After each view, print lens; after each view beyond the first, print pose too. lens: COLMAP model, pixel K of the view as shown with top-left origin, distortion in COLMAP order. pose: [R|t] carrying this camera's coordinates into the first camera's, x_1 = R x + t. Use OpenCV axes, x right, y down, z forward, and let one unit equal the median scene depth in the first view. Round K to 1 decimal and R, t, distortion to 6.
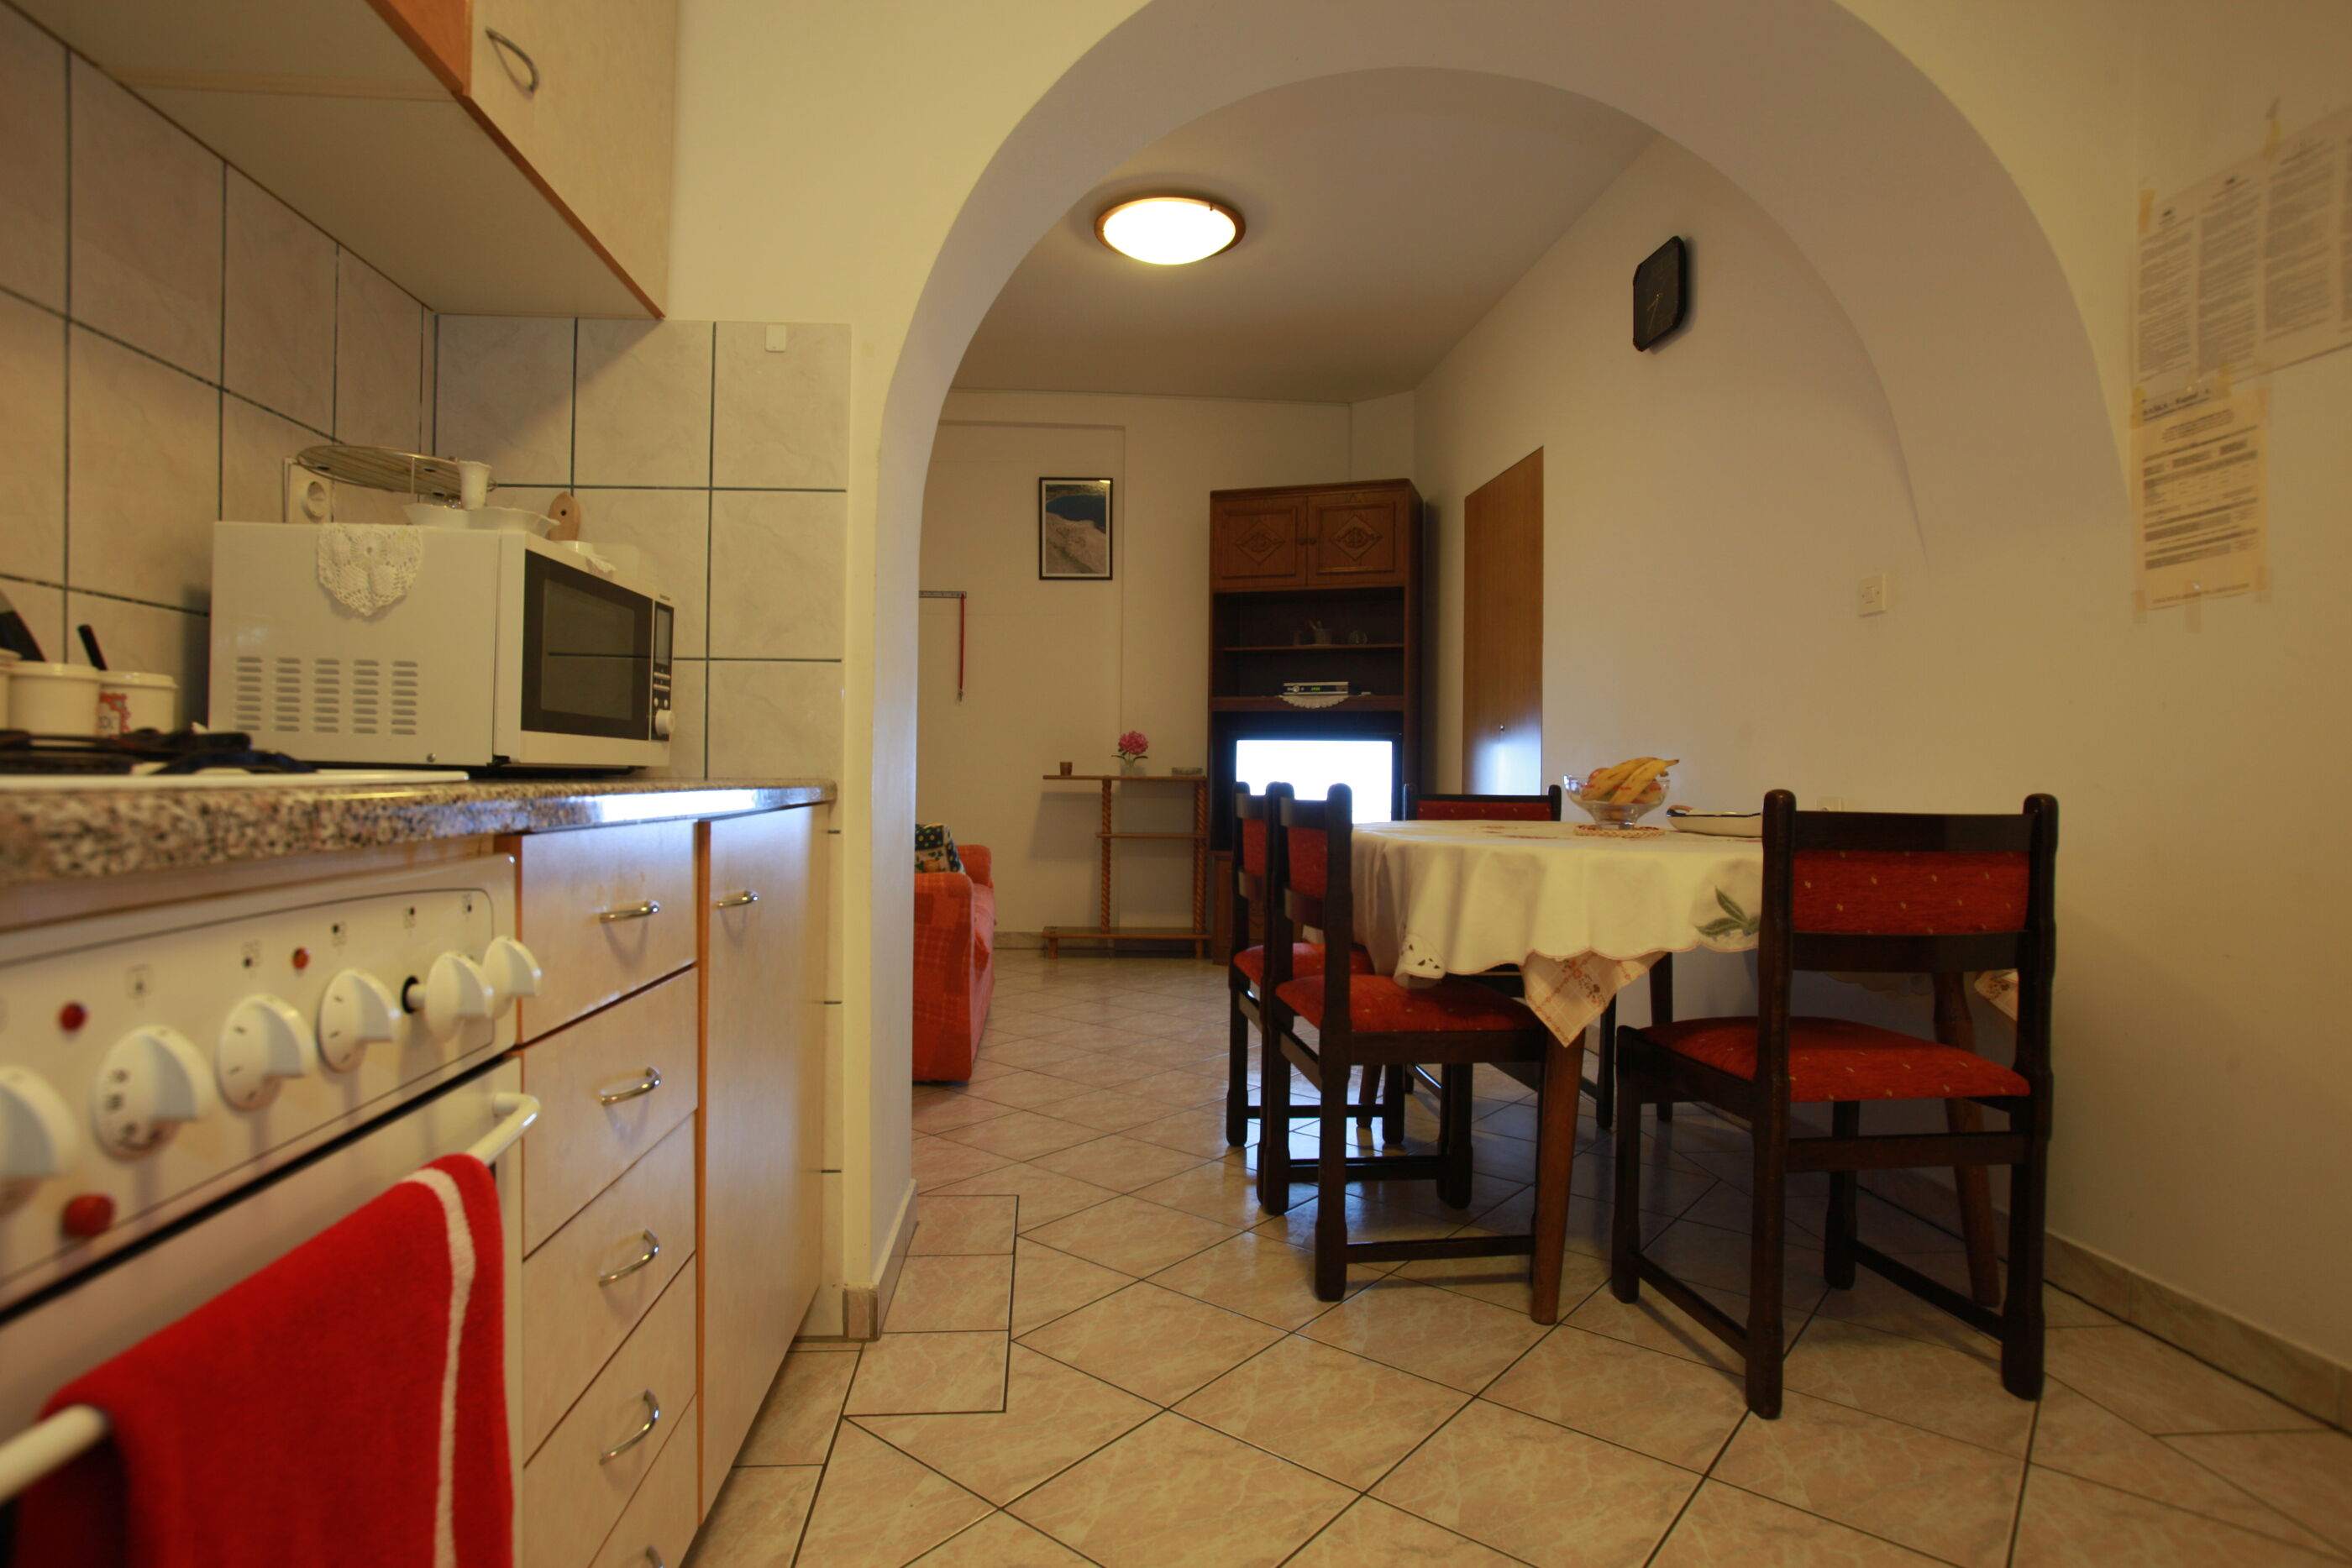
lens RADIAL K [[1224.1, 0, 1170.3], [0, 1224.1, 786.8], [0, 0, 1]] dist [-0.085737, 0.055152]
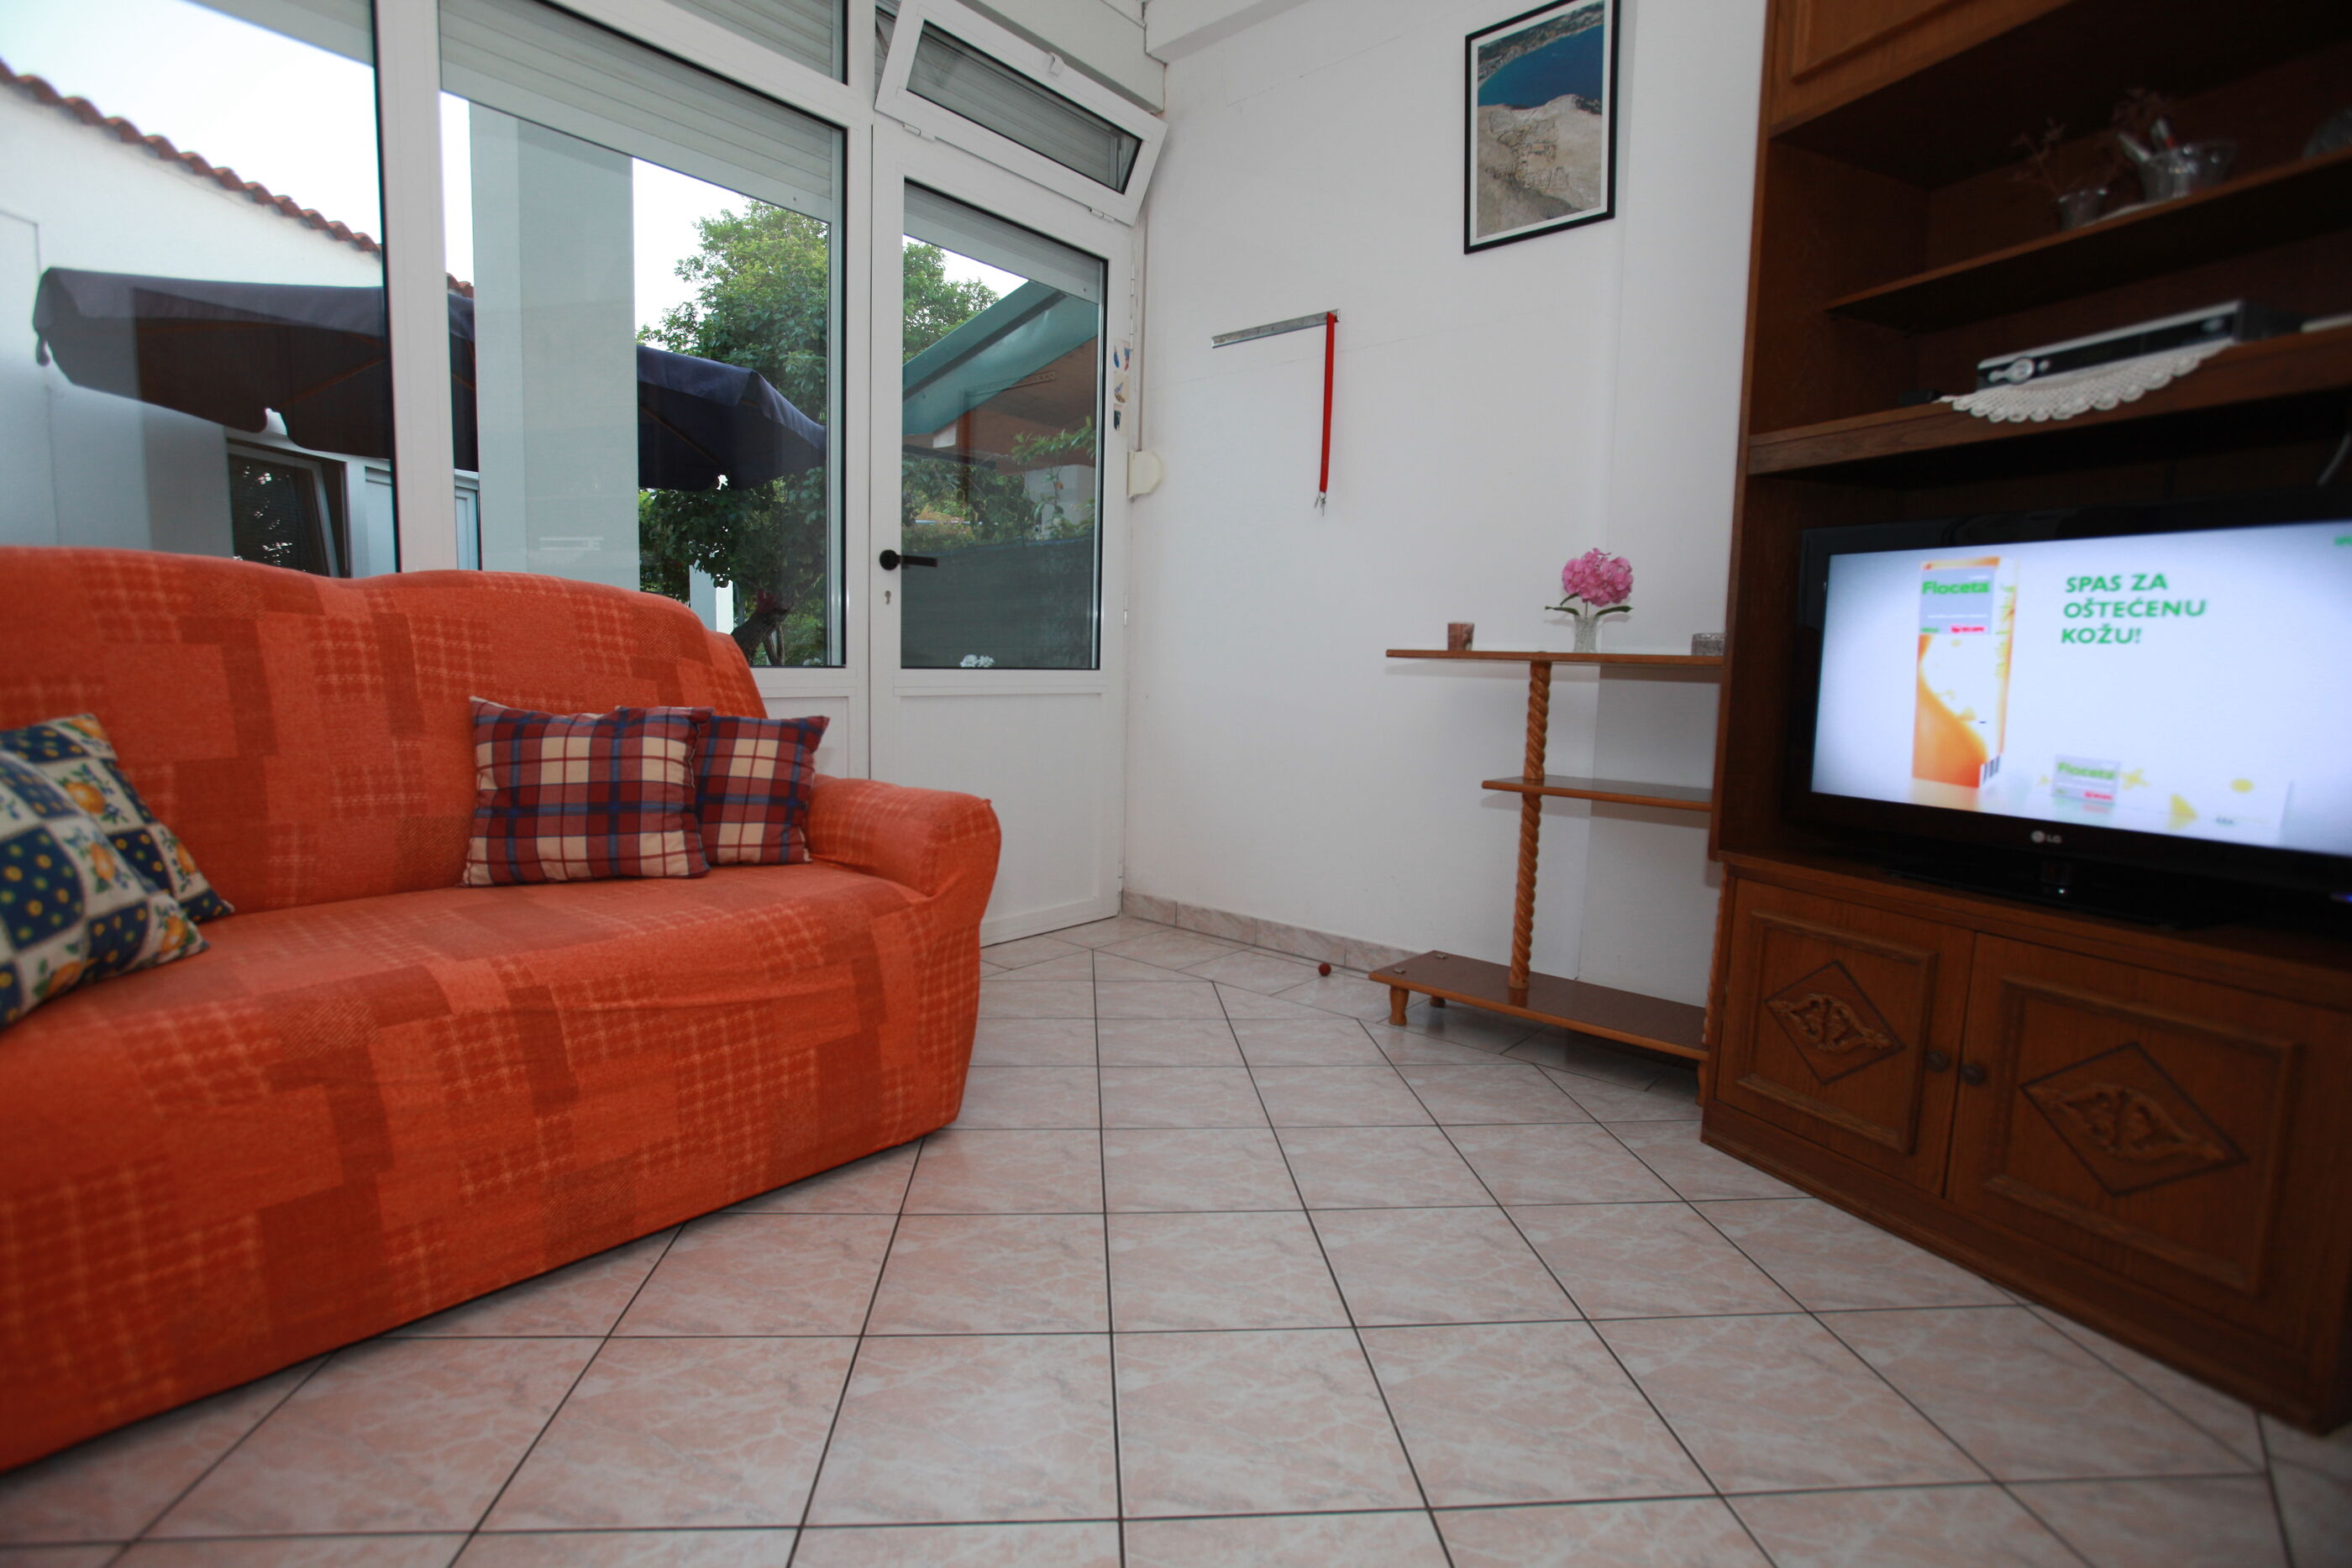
lens RADIAL K [[1101.8, 0, 1153.3], [0, 1101.8, 782.8], [0, 0, 1]] dist [-0.051154, 0.022367]
pose [[0.678918, 0.090263, -0.728644, 0.439546], [-0.021613, 0.994441, 0.103051, 0.000810], [0.733895, -0.054215, 0.677095, 1.788920]]
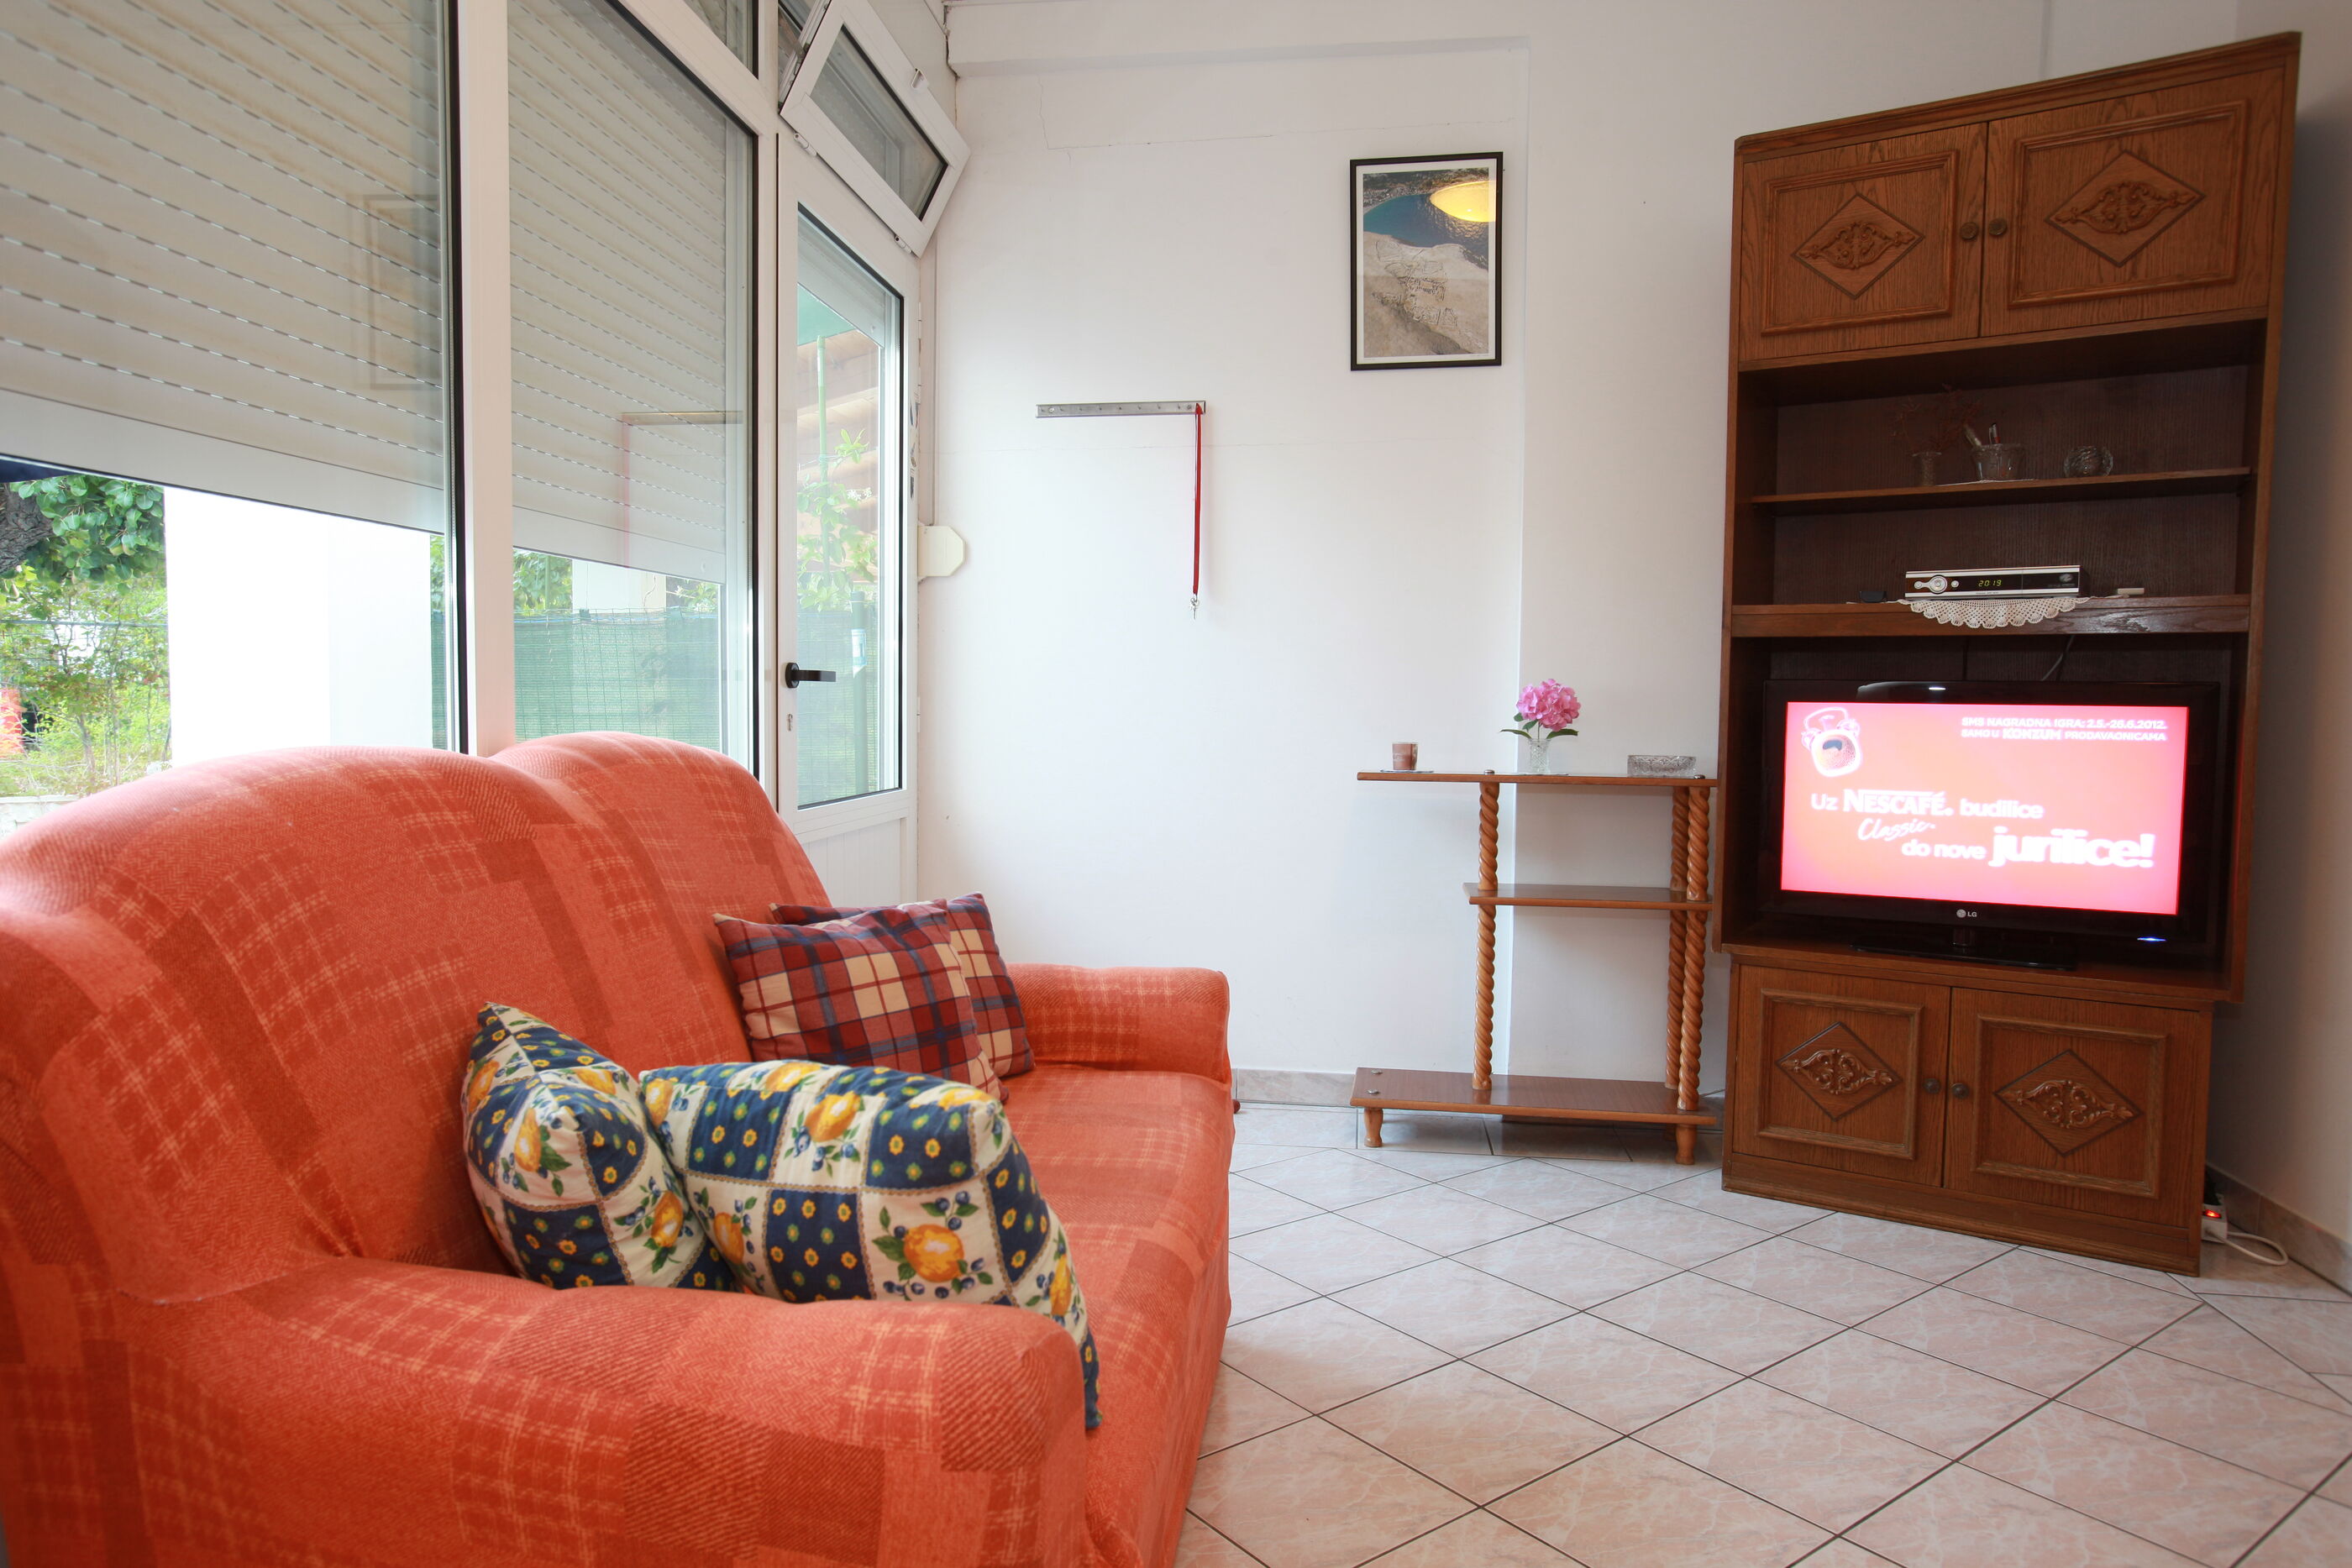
lens RADIAL K [[1483.9, 0, 1134.9], [0, 1483.9, 789.0], [0, 0, 1]] dist [-0.056177, 0.066790]
pose [[0.968209, 0.015747, -0.249646, -0.117936], [-0.002787, 0.998634, 0.052181, -0.092762], [0.250127, -0.049827, 0.966930, 1.162214]]
